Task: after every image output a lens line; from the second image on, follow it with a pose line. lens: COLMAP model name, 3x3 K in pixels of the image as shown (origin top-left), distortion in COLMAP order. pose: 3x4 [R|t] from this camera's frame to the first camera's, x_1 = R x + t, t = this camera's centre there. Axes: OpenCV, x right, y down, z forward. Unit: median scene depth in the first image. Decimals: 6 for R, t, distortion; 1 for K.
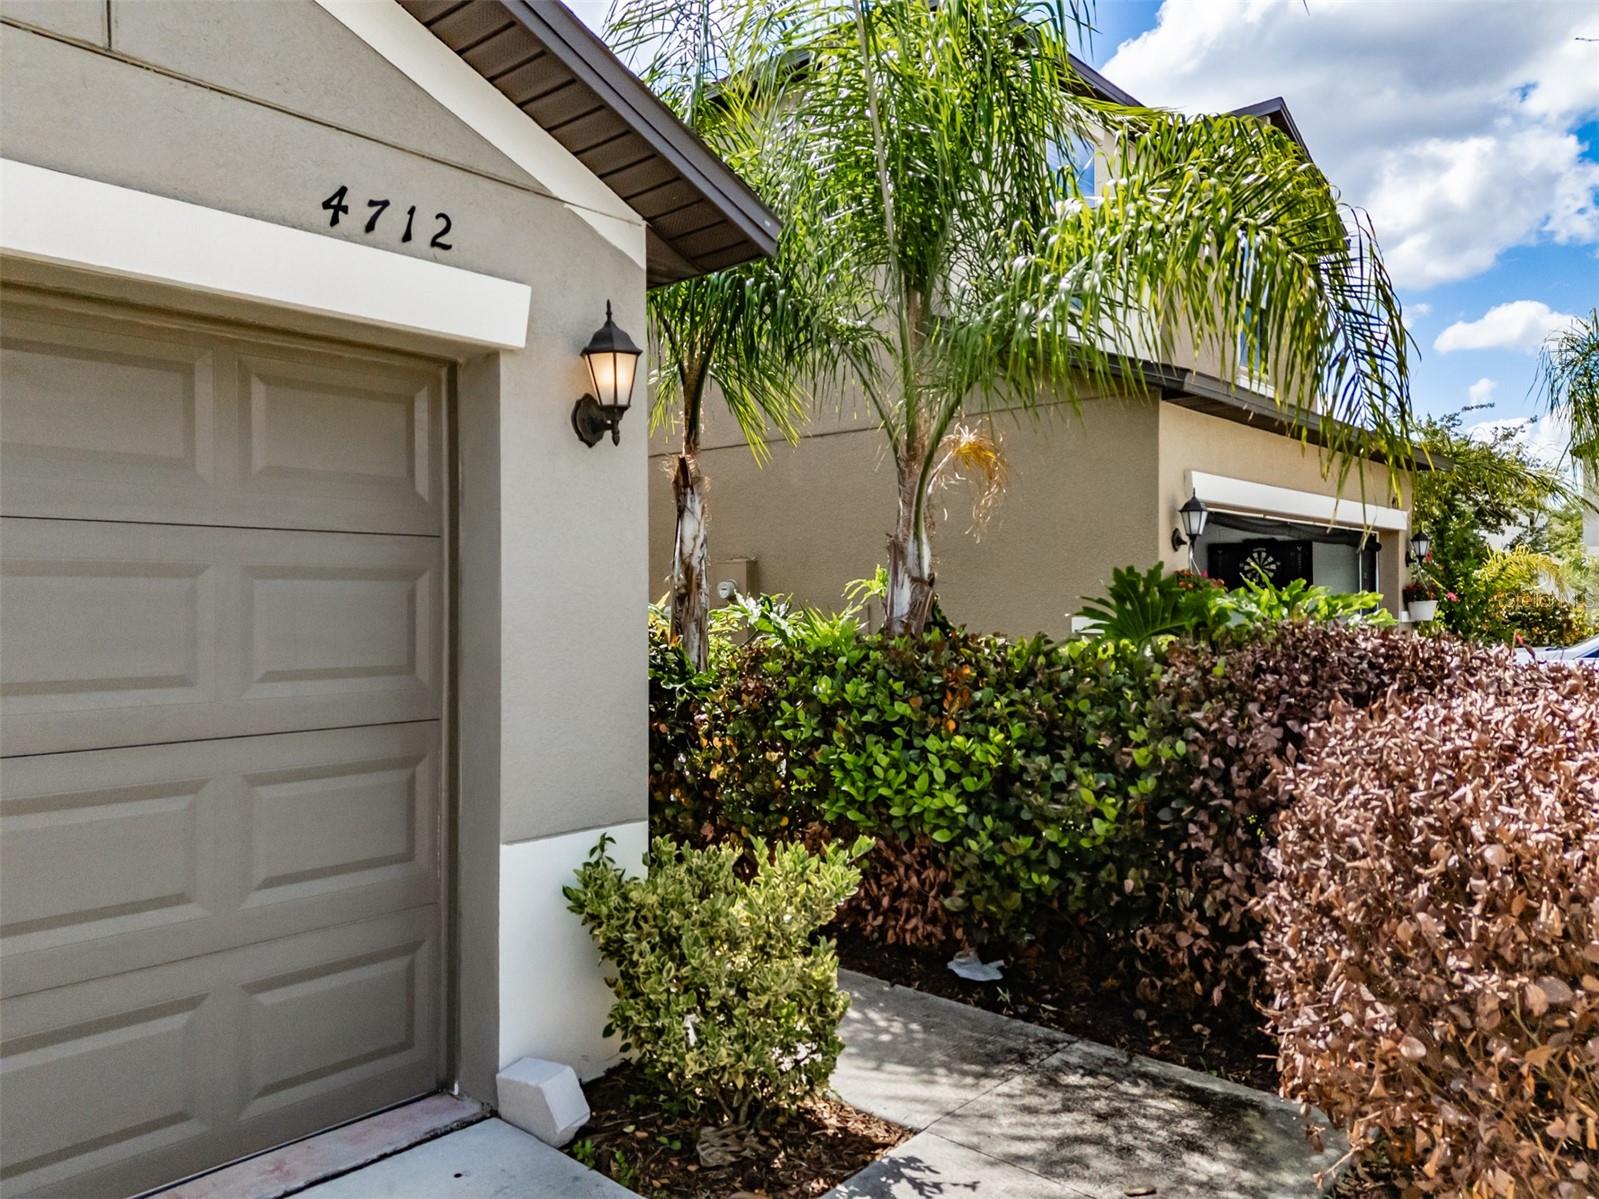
lens RADIAL K [[1173.1, 0, 798.4], [0, 1173.1, 594.4], [0, 0, 1]] dist [0.066993, -0.066206]
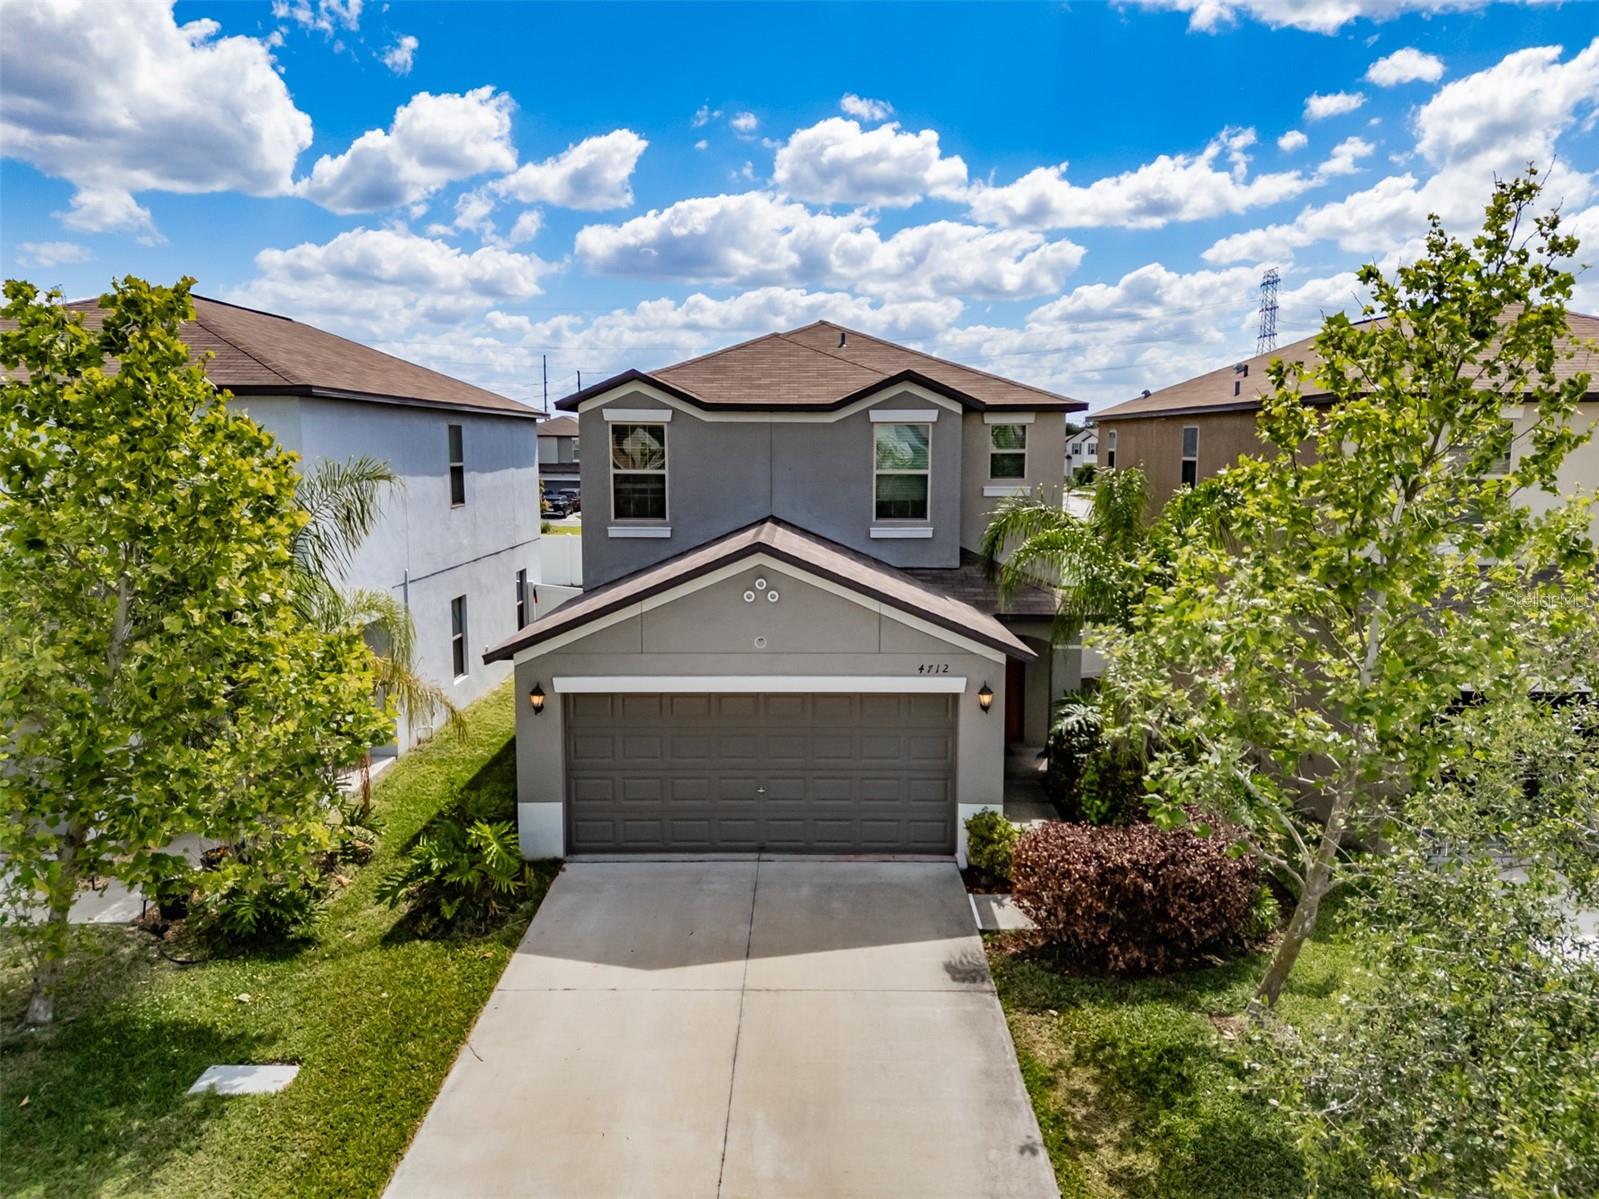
lens RADIAL K [[1173.1, 0, 806.6], [0, 1173.1, 598.5], [0, 0, 1]] dist [0.066993, -0.066206]
pose [[0.660223, 0.105353, -0.743644, 2.510135], [-0.000522, 0.990177, 0.139816, -1.136031], [0.751070, -0.091922, 0.653793, -2.178002]]
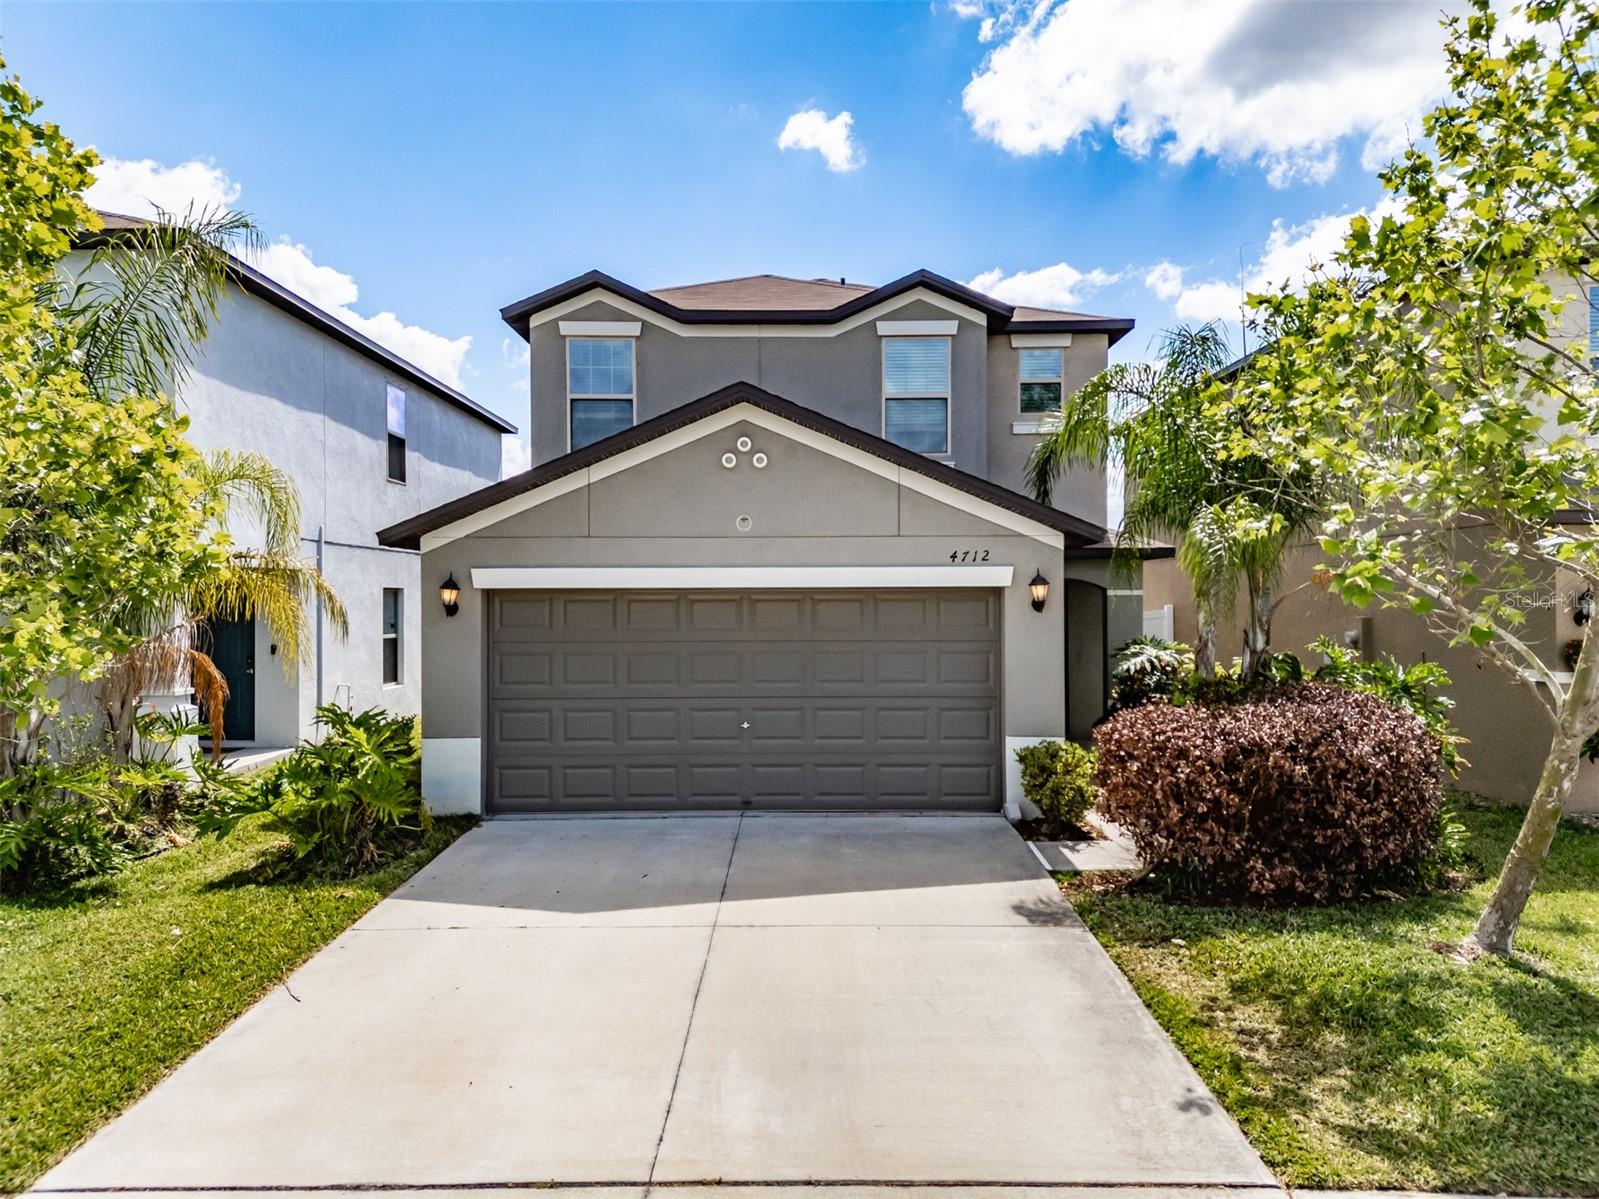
lens RADIAL K [[1173.1, 0, 806.9], [0, 1173.1, 596.1], [0, 0, 1]] dist [0.066993, -0.066206]
pose [[0.664092, -0.000532, -0.747651, 1.819710], [0.004450, 0.999985, 0.003241, -0.191240], [0.747638, -0.005480, 0.664084, -1.583361]]
